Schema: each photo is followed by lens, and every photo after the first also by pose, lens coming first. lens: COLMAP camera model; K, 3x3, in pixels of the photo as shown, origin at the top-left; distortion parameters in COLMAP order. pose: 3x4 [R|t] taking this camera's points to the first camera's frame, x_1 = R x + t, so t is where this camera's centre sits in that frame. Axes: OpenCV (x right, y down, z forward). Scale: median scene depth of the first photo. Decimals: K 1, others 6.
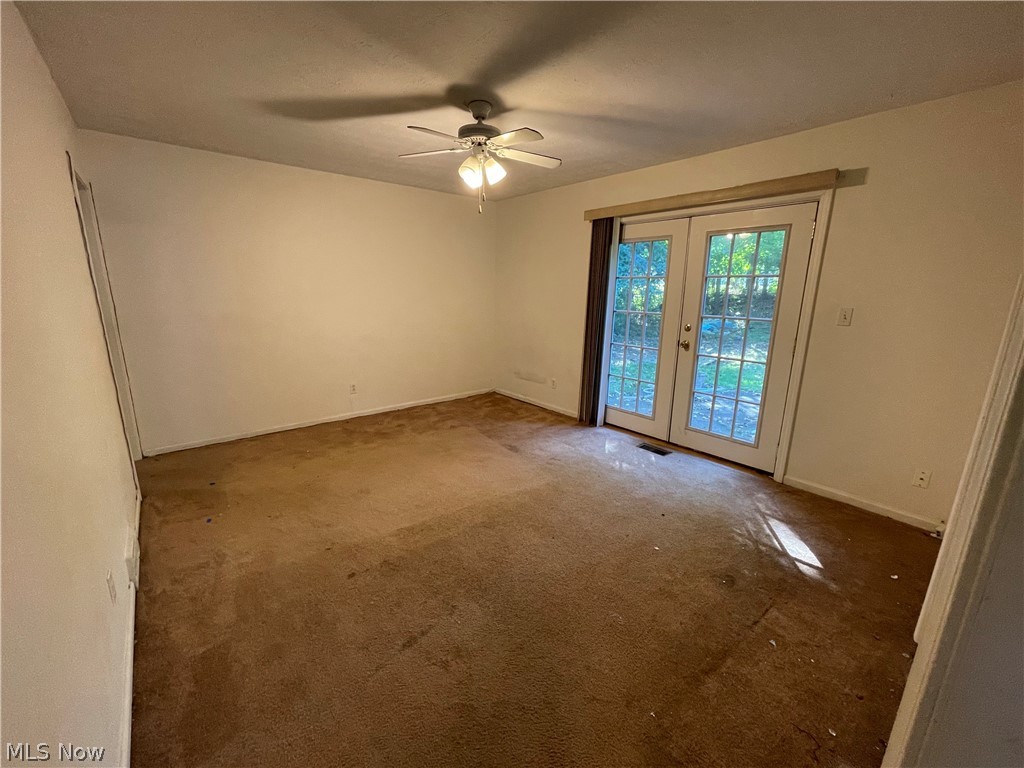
lens RADIAL K [[416.7, 0, 508.8], [0, 416.7, 381.4], [0, 0, 1]] dist [-0.009774, 0.001707]
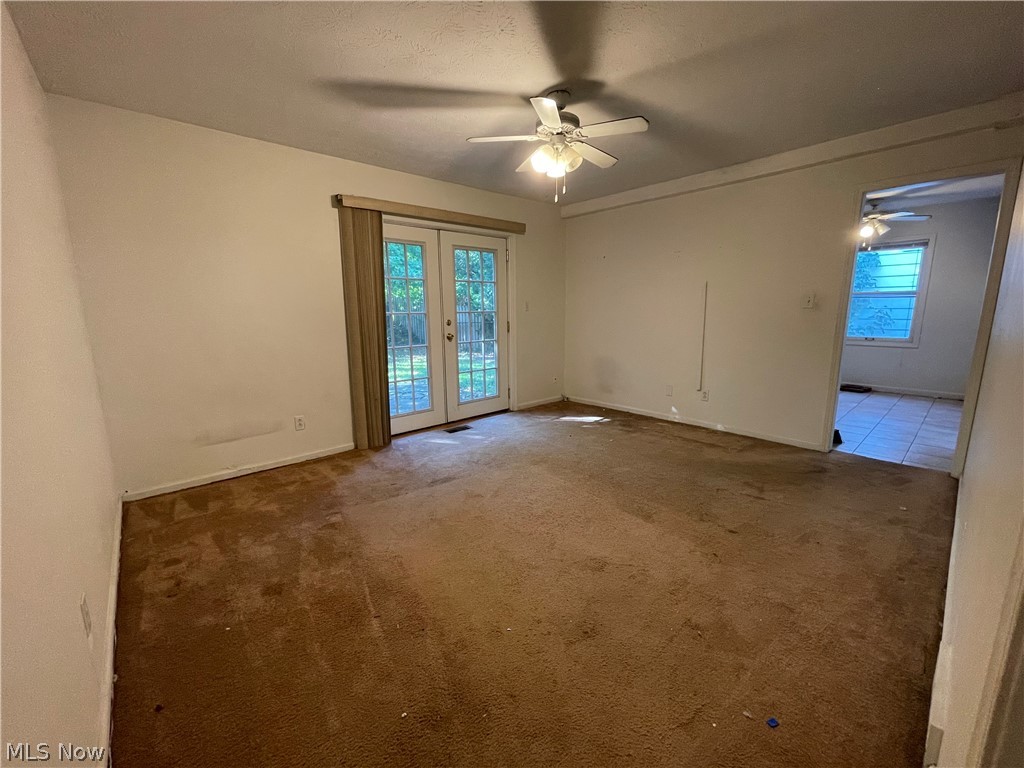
lens RADIAL K [[416.7, 0, 512.2], [0, 416.7, 384.3], [0, 0, 1]] dist [-0.009774, 0.001707]
pose [[-0.043207, -0.195386, 0.979774, -0.754969], [0.229351, 0.952559, 0.200073, -0.150001], [-0.972384, 0.233357, 0.003655, 0.815875]]
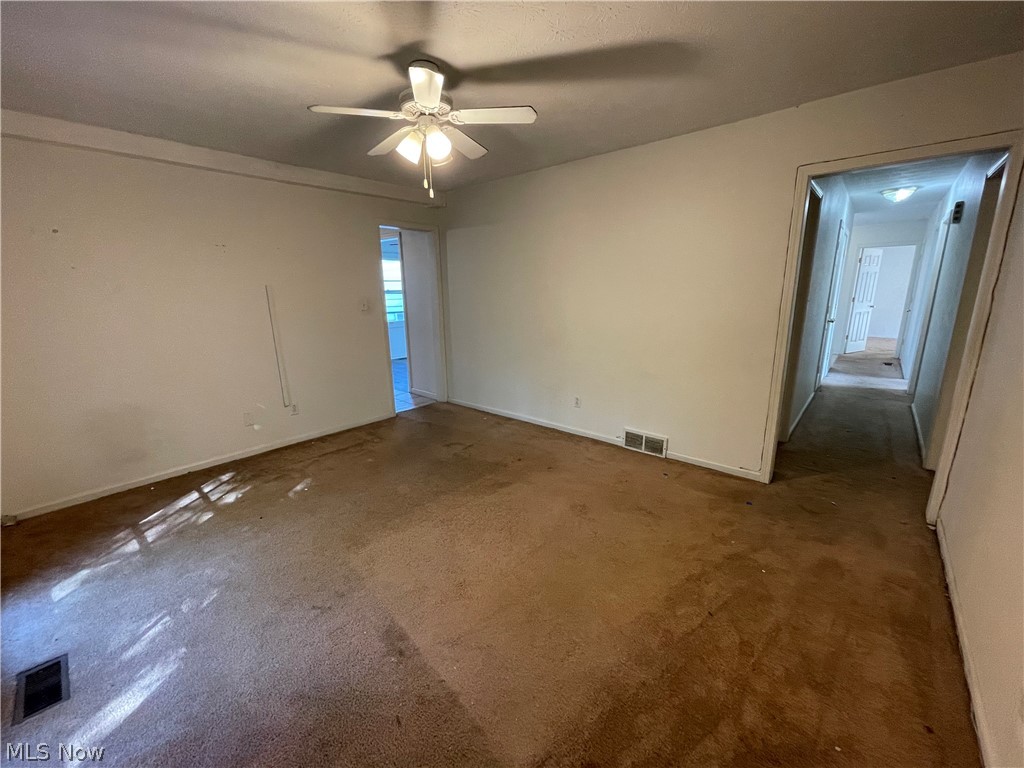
lens RADIAL K [[416.7, 0, 512.8], [0, 416.7, 390.4], [0, 0, 1]] dist [-0.009774, 0.001707]
pose [[-0.987121, 0.045544, -0.153357, -0.058334], [-0.027318, 0.896551, 0.442097, -0.286887], [0.157627, 0.440593, -0.883760, 1.293835]]
